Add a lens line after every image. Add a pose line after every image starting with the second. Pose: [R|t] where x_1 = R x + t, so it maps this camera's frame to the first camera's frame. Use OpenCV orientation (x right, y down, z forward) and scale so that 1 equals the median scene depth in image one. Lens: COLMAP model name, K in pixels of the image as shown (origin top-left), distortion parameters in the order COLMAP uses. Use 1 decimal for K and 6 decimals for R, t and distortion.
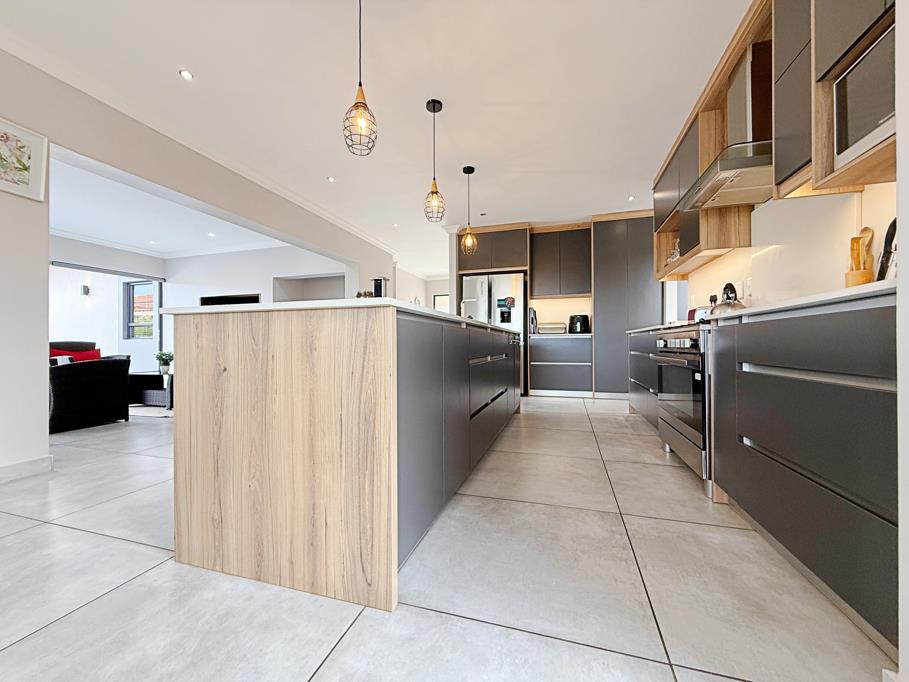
lens RADIAL K [[361.0, 0, 452.5], [0, 361.0, 342.1], [0, 0, 1]] dist [0.001198, -0.000065]
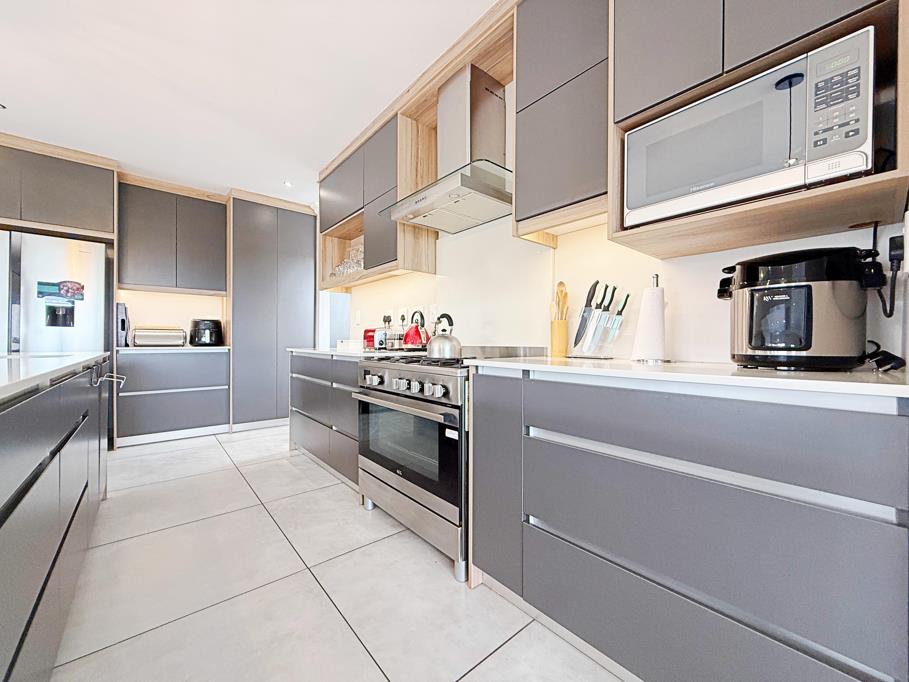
lens RADIAL K [[361.0, 0, 452.5], [0, 361.0, 342.1], [0, 0, 1]] dist [0.001198, -0.000065]
pose [[0.536516, 0.003419, 0.843883, 0.003548], [-0.011055, 0.999934, 0.002977, -0.040321], [-0.843817, -0.010926, 0.536519, 0.212324]]
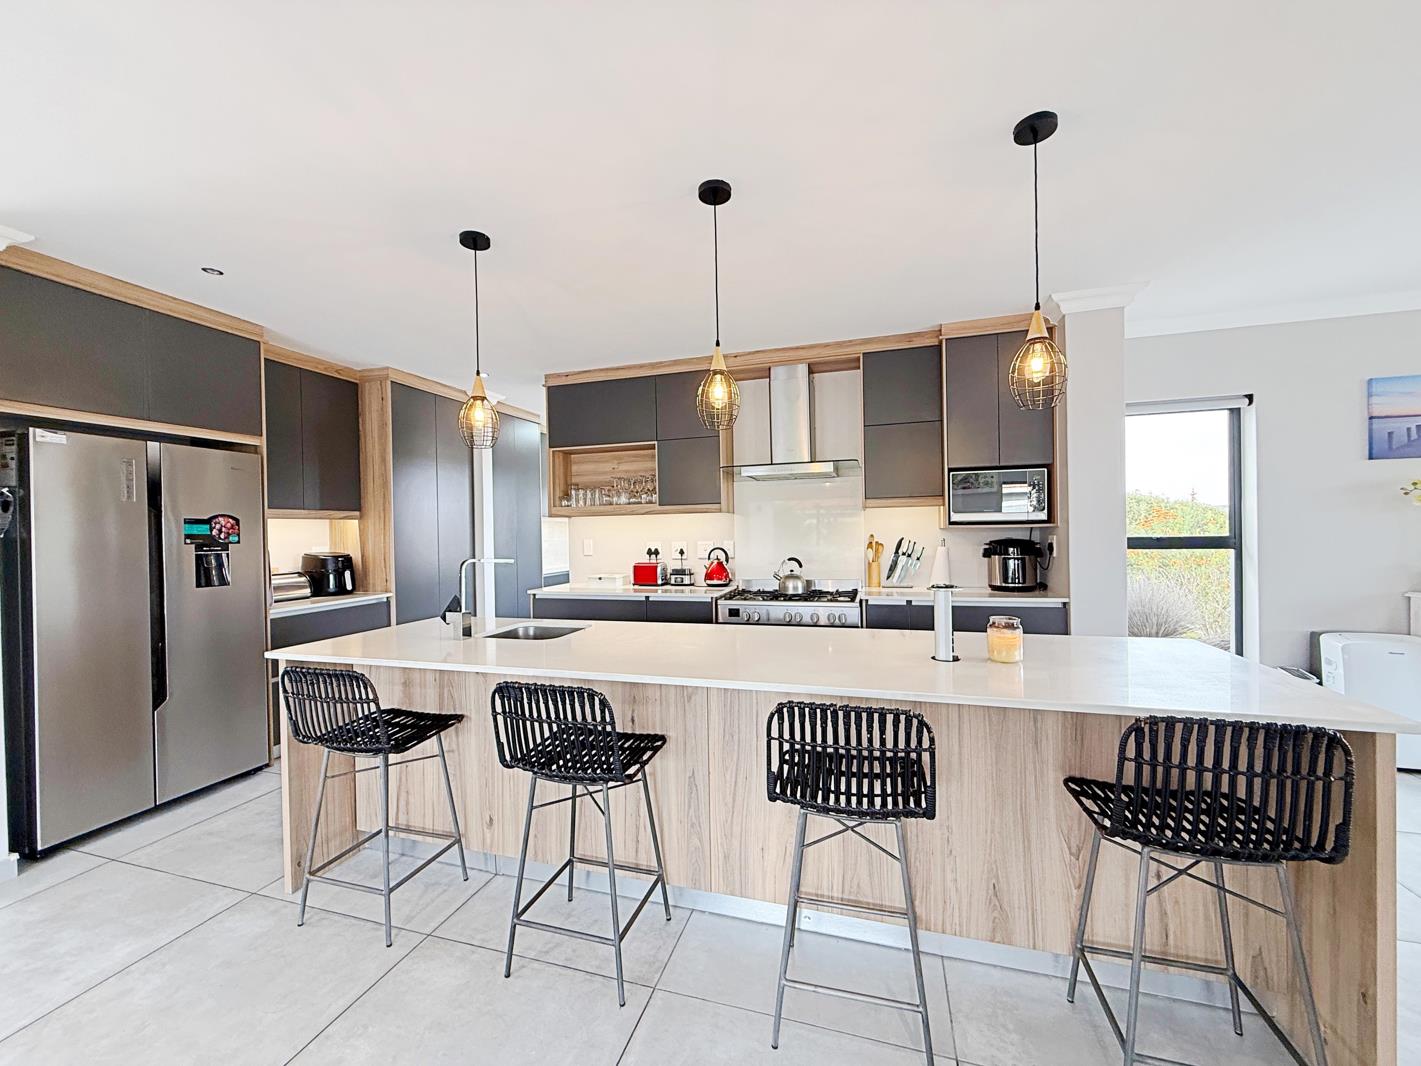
lens RADIAL K [[564.4, 0, 707.4], [0, 564.4, 534.7], [0, 0, 1]] dist [0.001198, -0.000065]
pose [[-0.000005, -0.004112, 0.999992, -0.434919], [0.014198, 0.999891, 0.004112, -0.105630], [-0.999899, 0.014198, 0.000053, 0.543644]]
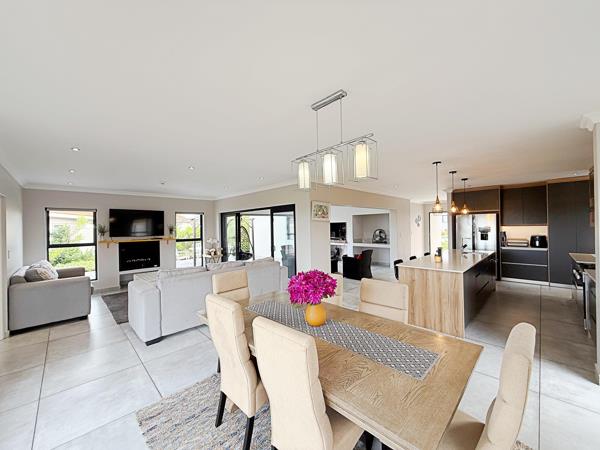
lens RADIAL K [[238.3, 0, 298.7], [0, 238.3, 225.7], [0, 0, 1]] dist [0.001198, -0.000065]
pose [[0.880220, -0.014618, -0.474340, -0.118857], [0.018899, 0.999812, 0.004260, -0.160753], [0.474189, -0.012715, 0.880331, -0.570334]]
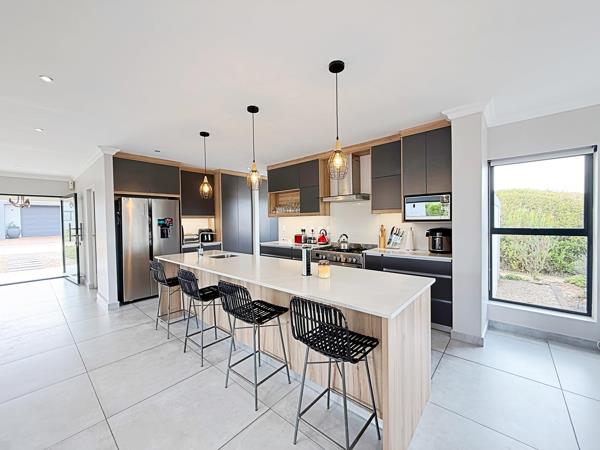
lens RADIAL K [[238.3, 0, 298.7], [0, 238.3, 225.7], [0, 0, 1]] dist [0.001198, -0.000065]
pose [[0.410508, -0.022473, 0.911580, -0.450044], [0.010179, 0.999747, 0.020062, -0.114885], [-0.911800, 0.001043, 0.410632, 0.242794]]
